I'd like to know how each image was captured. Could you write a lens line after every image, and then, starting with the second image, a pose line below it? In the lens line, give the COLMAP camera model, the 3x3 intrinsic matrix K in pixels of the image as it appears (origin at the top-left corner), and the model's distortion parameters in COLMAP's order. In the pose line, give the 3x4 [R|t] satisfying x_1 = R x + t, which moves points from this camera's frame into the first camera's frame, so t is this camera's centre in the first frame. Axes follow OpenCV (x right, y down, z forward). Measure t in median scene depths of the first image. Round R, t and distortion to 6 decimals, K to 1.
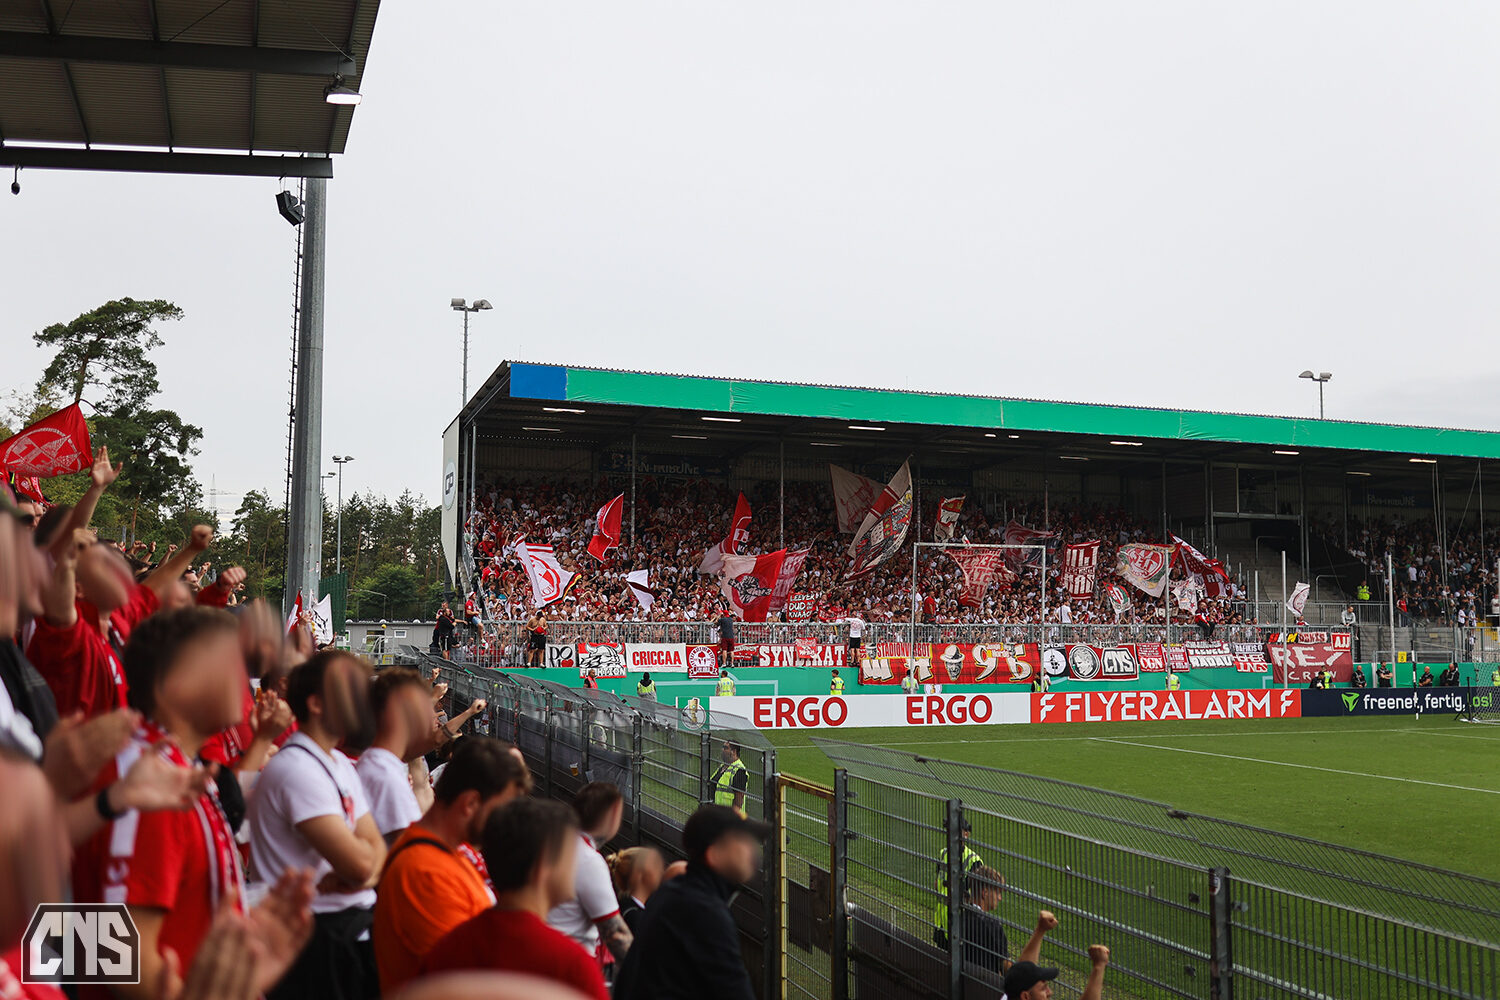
lens RADIAL K [[1461.2, 0, 740.1], [0, 1461.2, 489.2], [0, 0, 1]] dist [-0.000491, 0.000000]
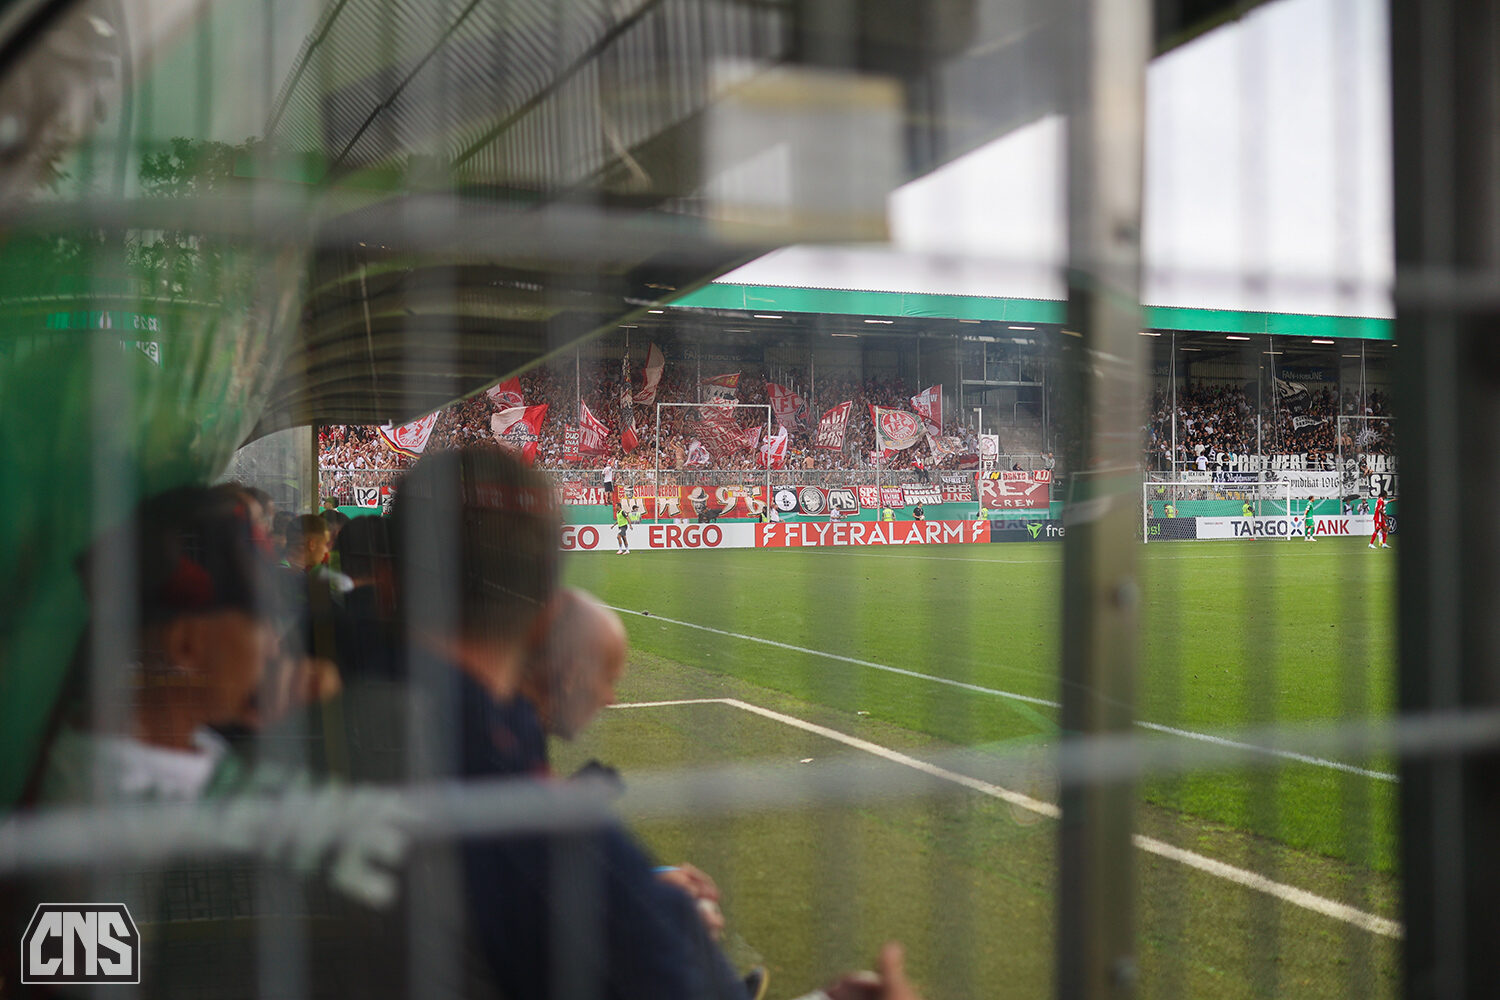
lens RADIAL K [[1466.7, 0, 751.6], [0, 1466.7, 508.1], [0, 0, 1]] dist [-0.003136, 0.002330]
pose [[0.999752, -0.014943, 0.016540, 0.169502], [0.013429, 0.996019, 0.088125, 0.015277], [-0.017791, -0.087881, 0.995972, -0.241169]]
